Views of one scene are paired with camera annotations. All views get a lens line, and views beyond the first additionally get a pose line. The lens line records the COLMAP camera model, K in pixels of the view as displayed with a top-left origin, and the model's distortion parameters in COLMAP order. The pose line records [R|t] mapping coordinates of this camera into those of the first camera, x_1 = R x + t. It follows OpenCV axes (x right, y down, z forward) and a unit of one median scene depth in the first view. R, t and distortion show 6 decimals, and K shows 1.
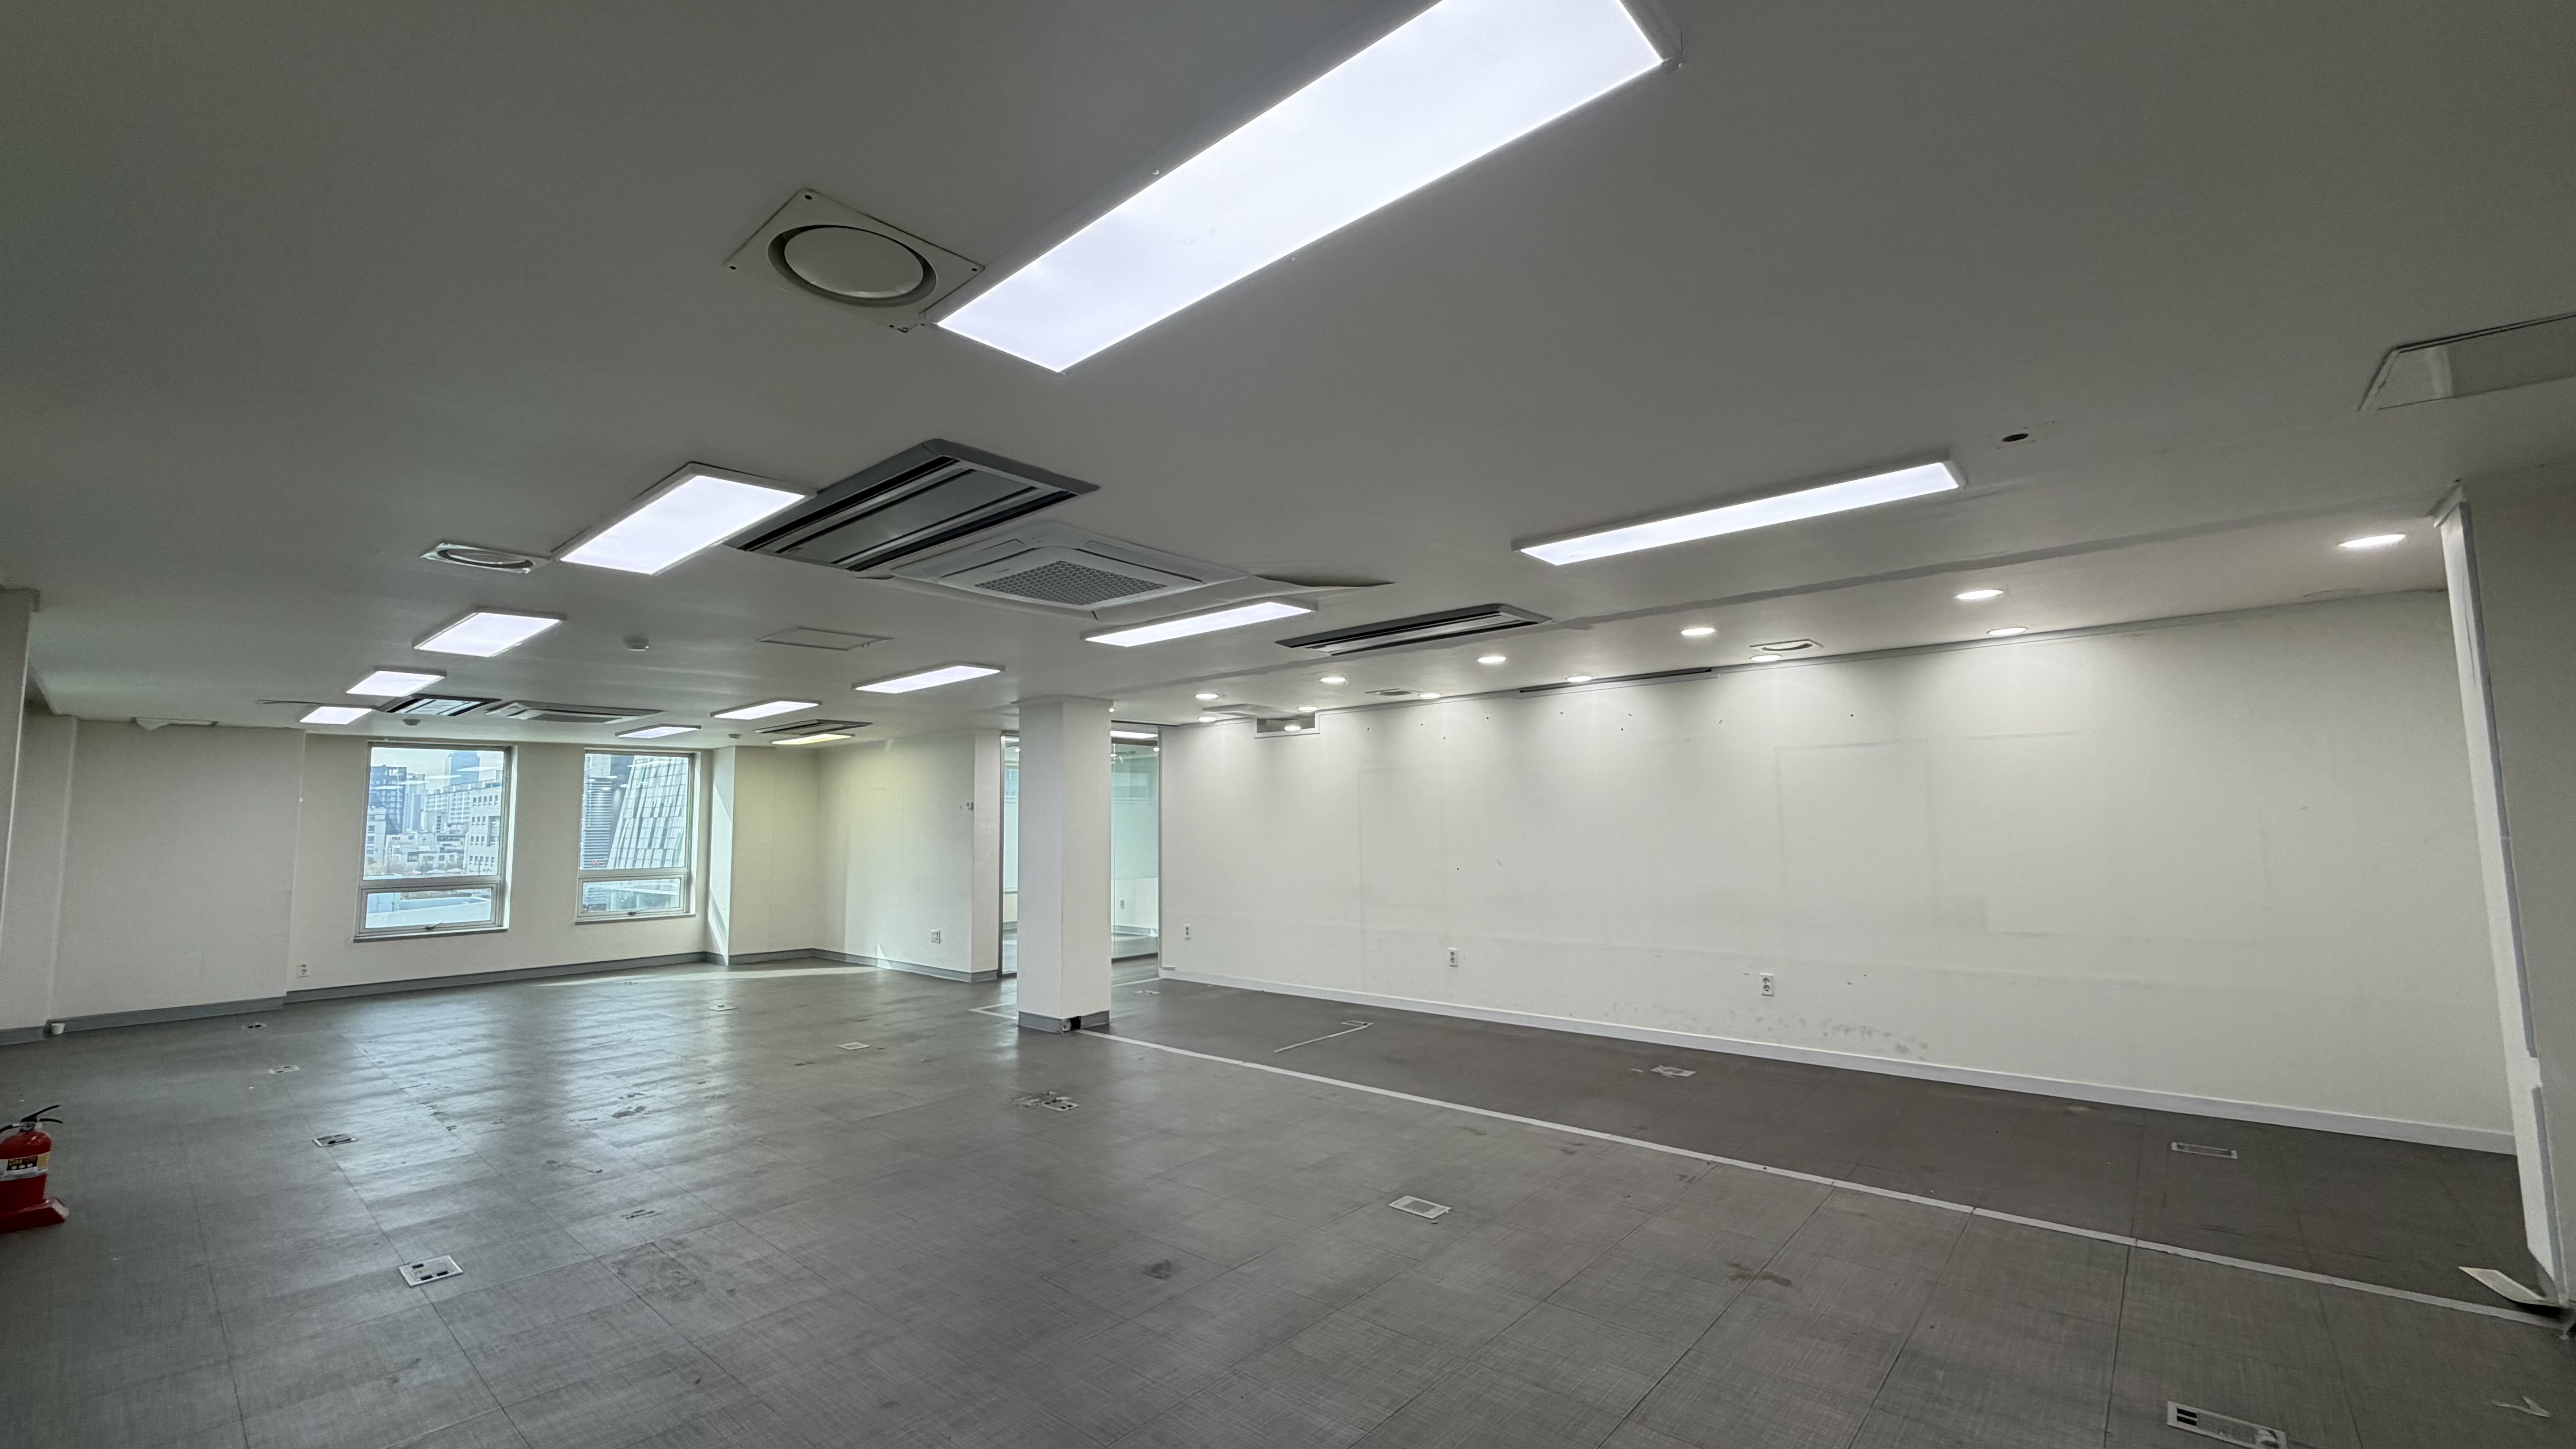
lens RADIAL K [[1019.9, 0, 1280.4], [0, 1019.9, 710.6], [0, 0, 1]] dist [0.000906, -0.000036]
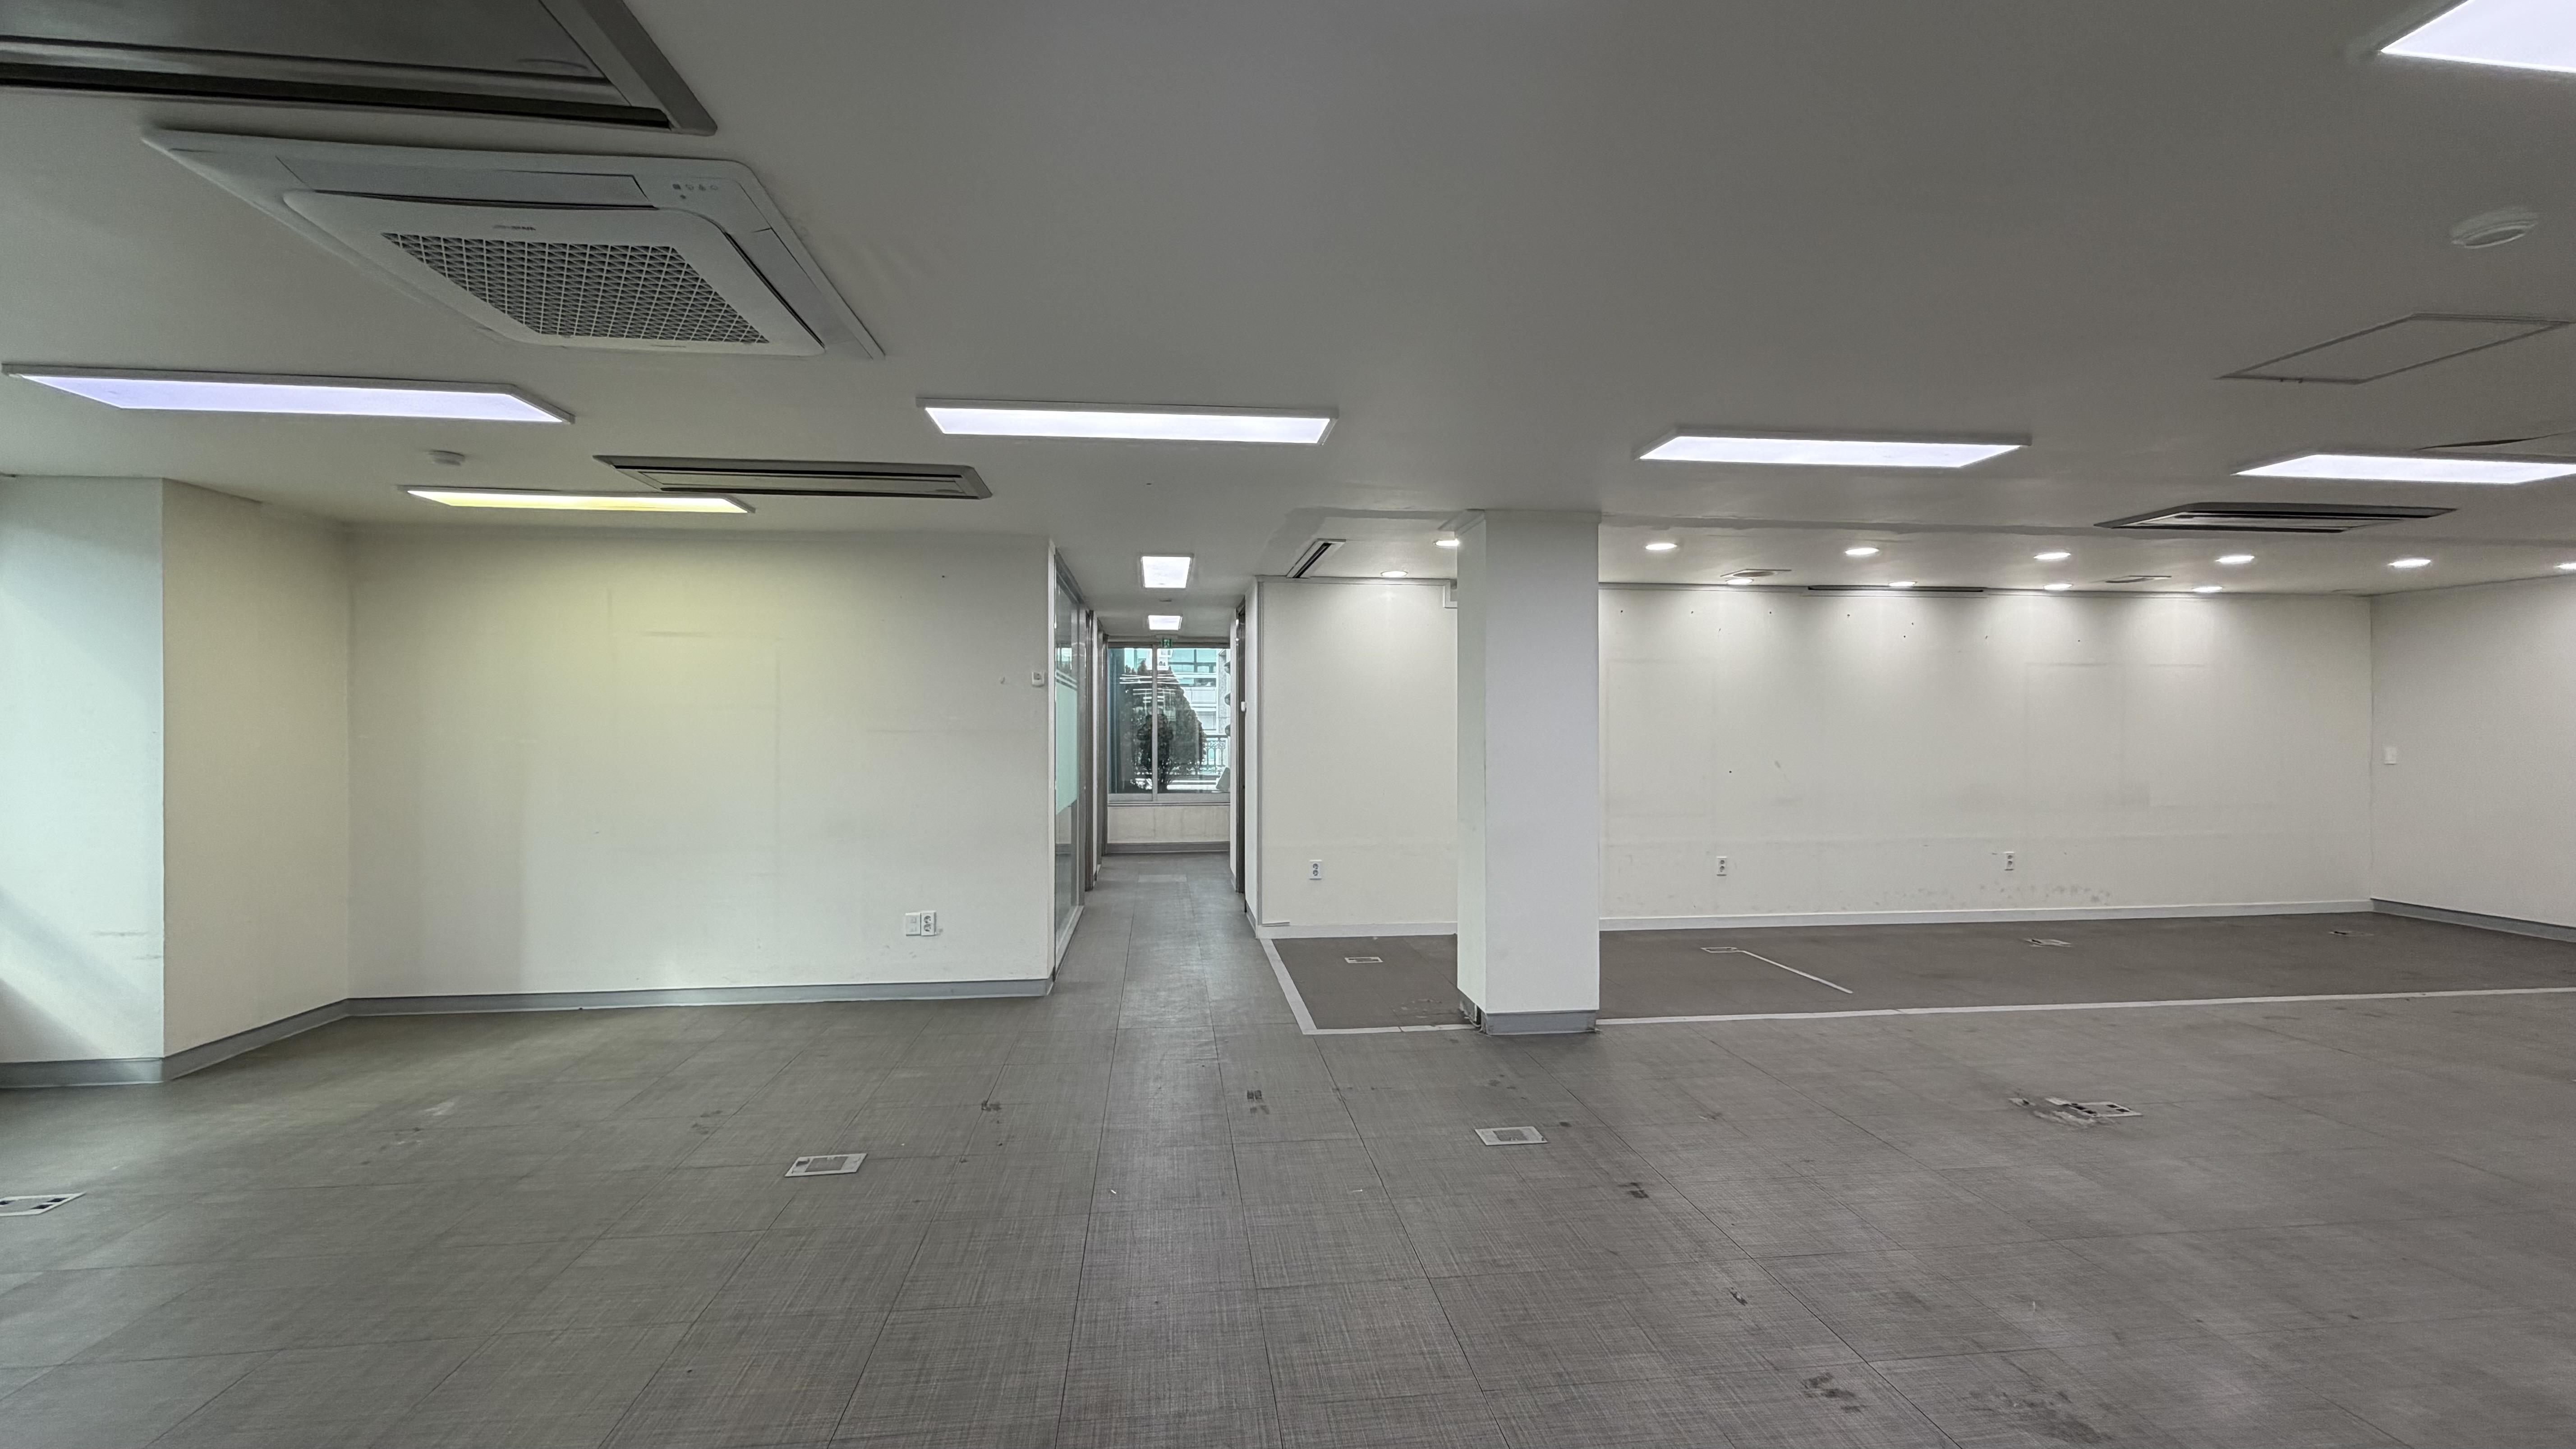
lens RADIAL K [[1019.9, 0, 1282.2], [0, 1019.9, 725.2], [0, 0, 1]] dist [0.000906, -0.000036]
pose [[0.663738, 0.009896, 0.747900, -0.940813], [-0.092953, 0.993252, 0.069351, 0.103200], [-0.742167, -0.115550, 0.660179, 0.826638]]
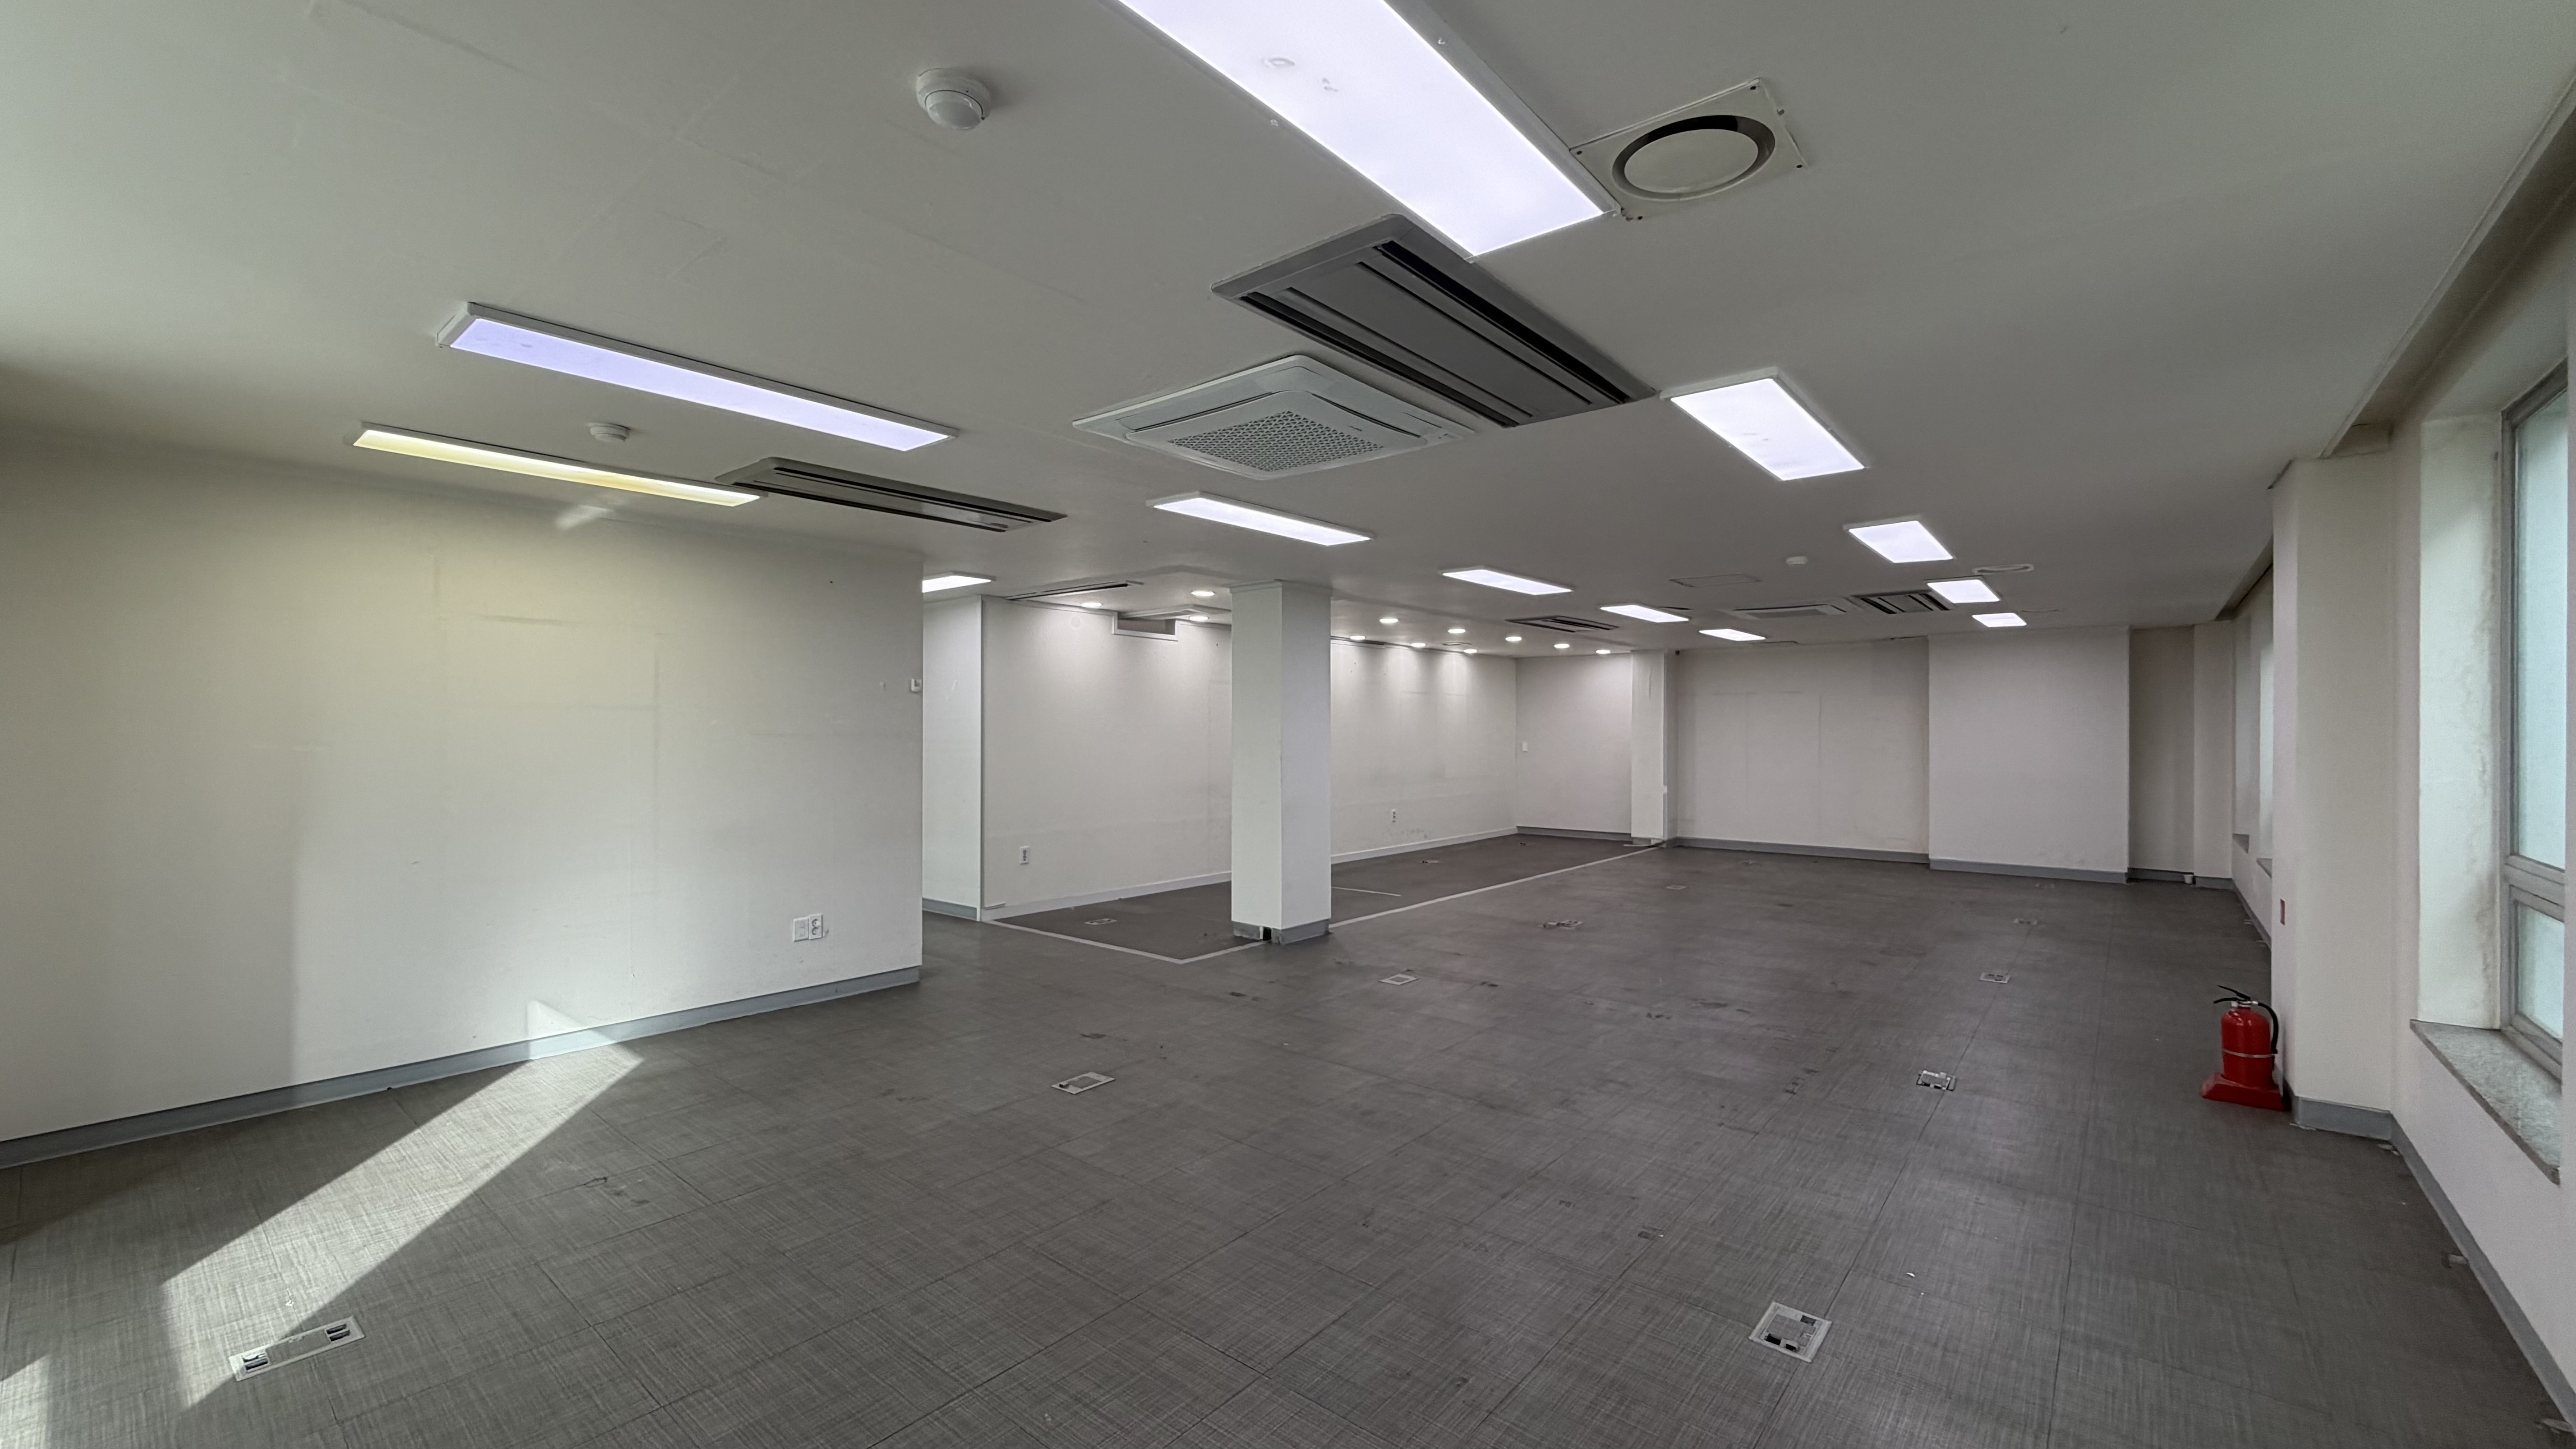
lens RADIAL K [[1019.9, 0, 1272.9], [0, 1019.9, 733.1], [0, 0, 1]] dist [0.000906, -0.000036]
pose [[-0.028510, 0.009660, 0.999547, -1.342023], [-0.114056, 0.993391, -0.012853, 0.157996], [-0.993065, -0.114371, -0.027220, 1.230677]]
